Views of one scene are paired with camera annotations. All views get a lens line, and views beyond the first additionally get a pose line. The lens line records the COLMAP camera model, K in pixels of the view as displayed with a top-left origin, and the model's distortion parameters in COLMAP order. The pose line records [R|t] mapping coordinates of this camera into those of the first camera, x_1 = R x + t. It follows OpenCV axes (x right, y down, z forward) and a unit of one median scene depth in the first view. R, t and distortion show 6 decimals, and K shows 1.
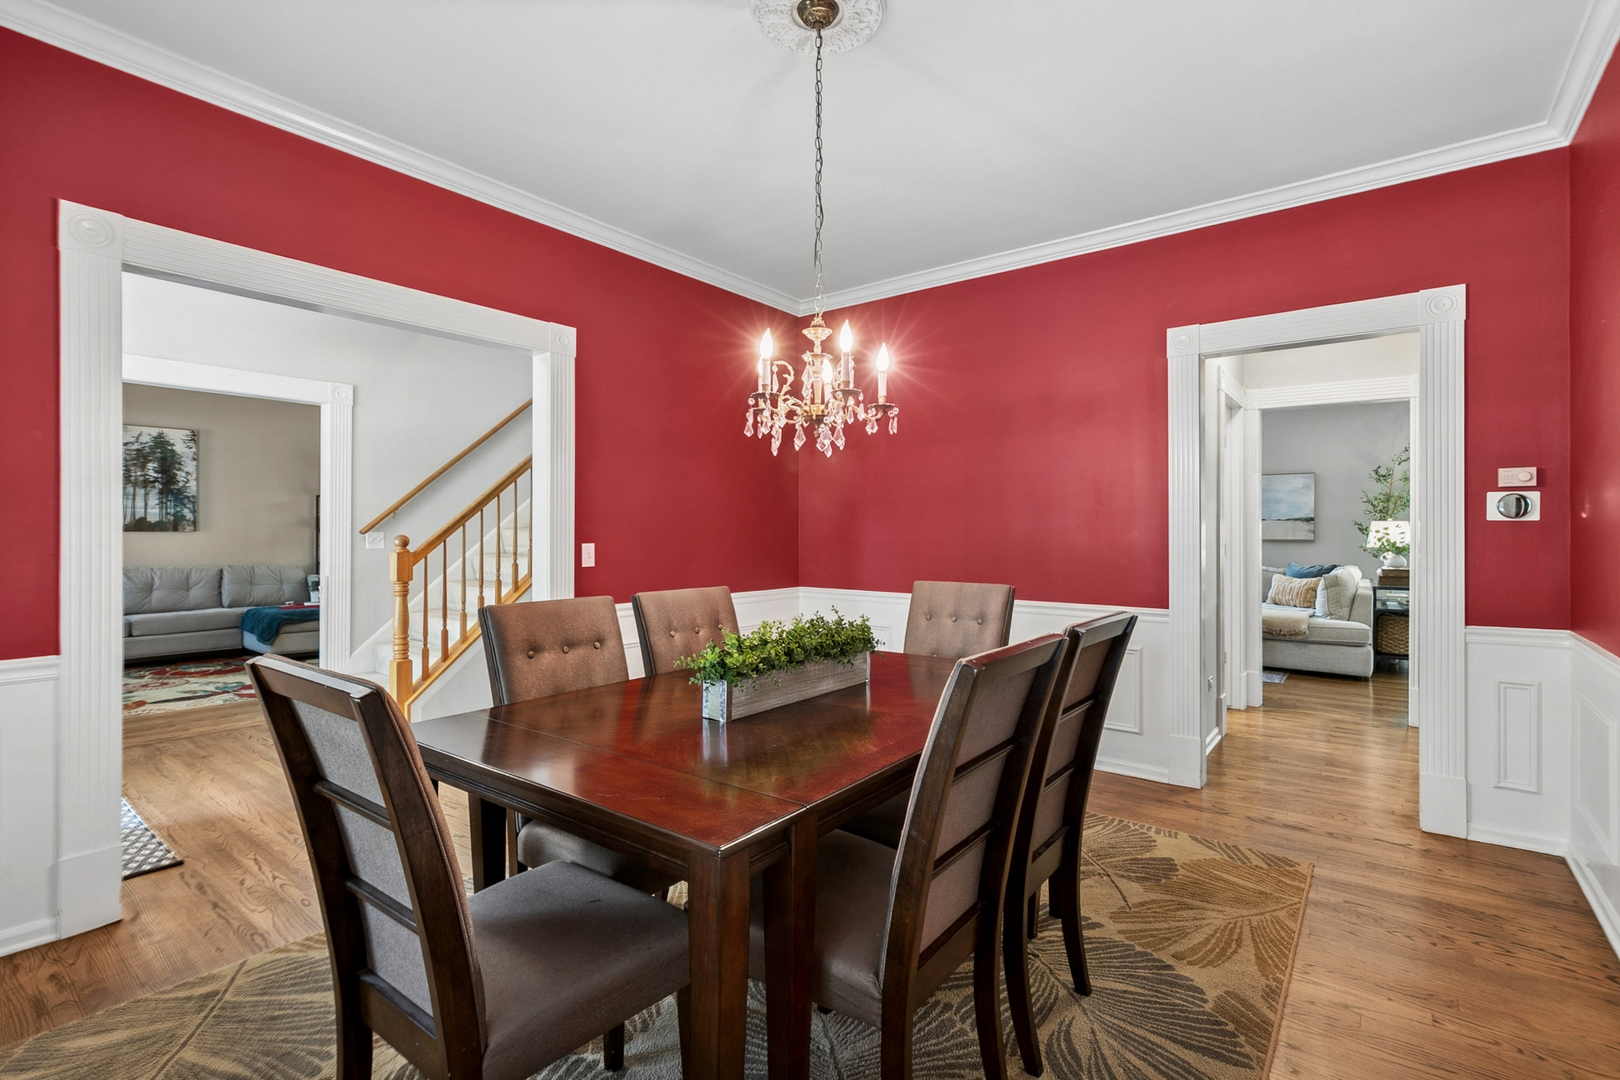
lens RADIAL K [[747.3, 0, 813.3], [0, 747.3, 533.5], [0, 0, 1]] dist [-0.019448, 0.006102]
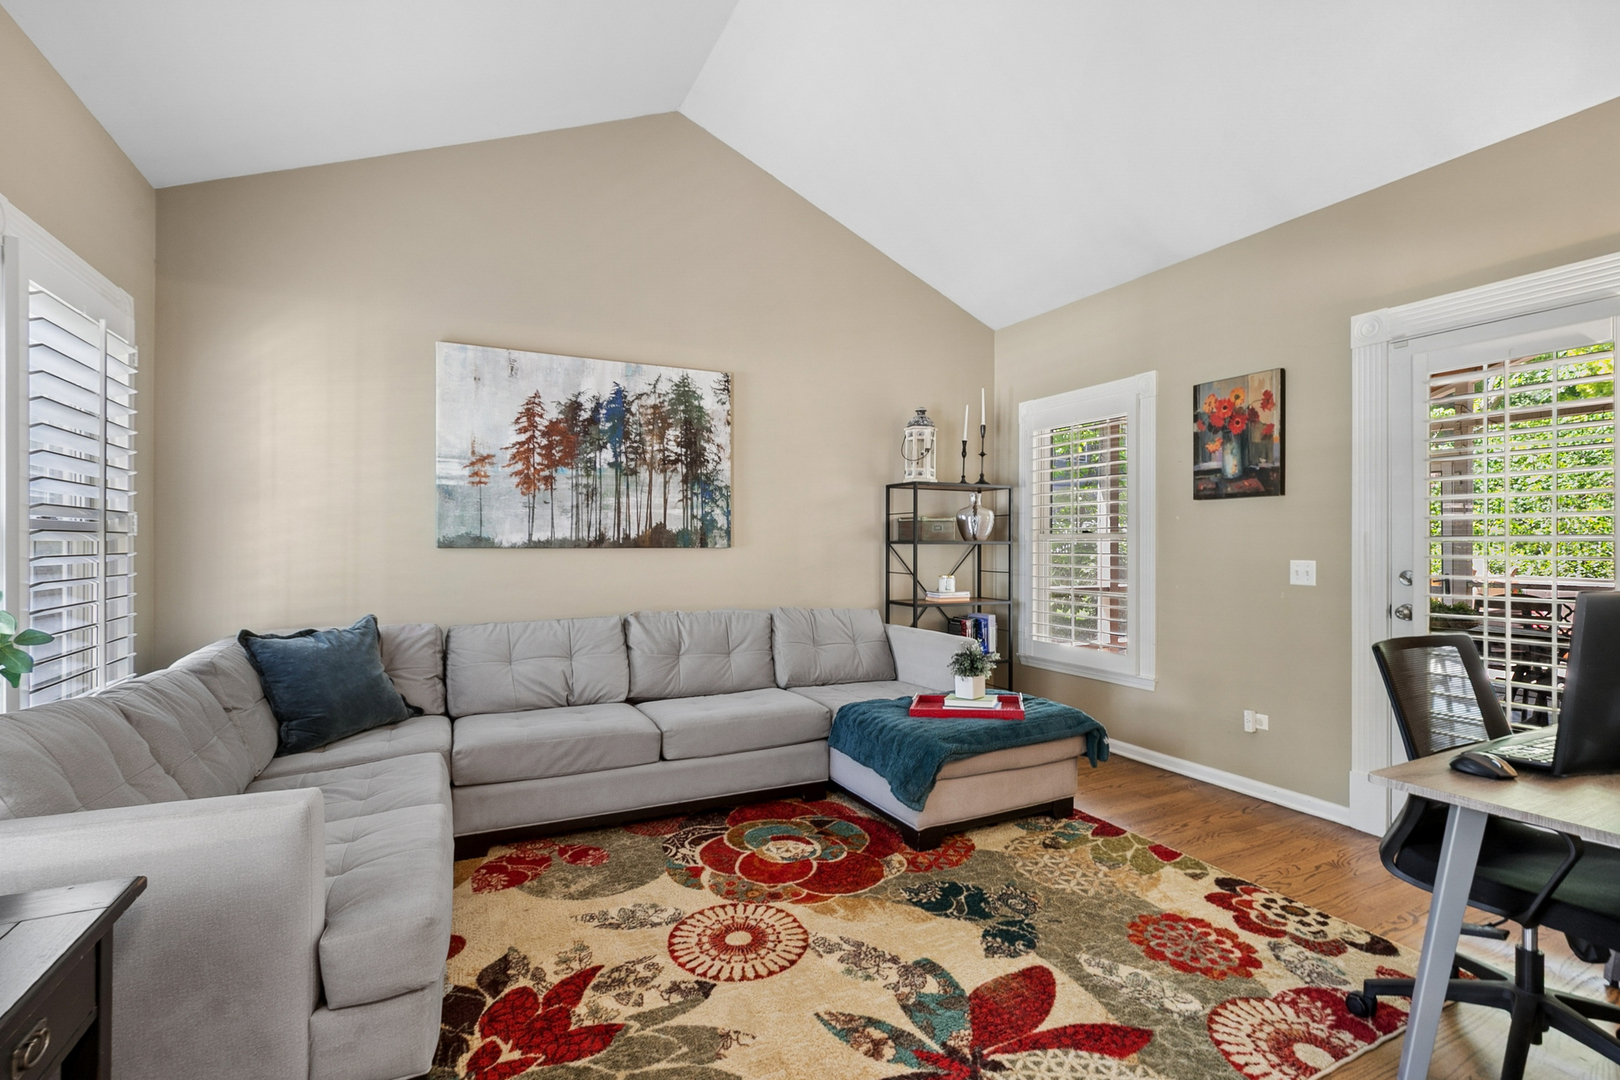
lens RADIAL K [[747.3, 0, 813.4], [0, 747.3, 544.1], [0, 0, 1]] dist [-0.019448, 0.006102]
pose [[0.899824, -0.002554, -0.436245, -0.534266], [0.001033, 0.999993, -0.003725, -0.003320], [0.436251, 0.002901, 0.899820, 0.515364]]
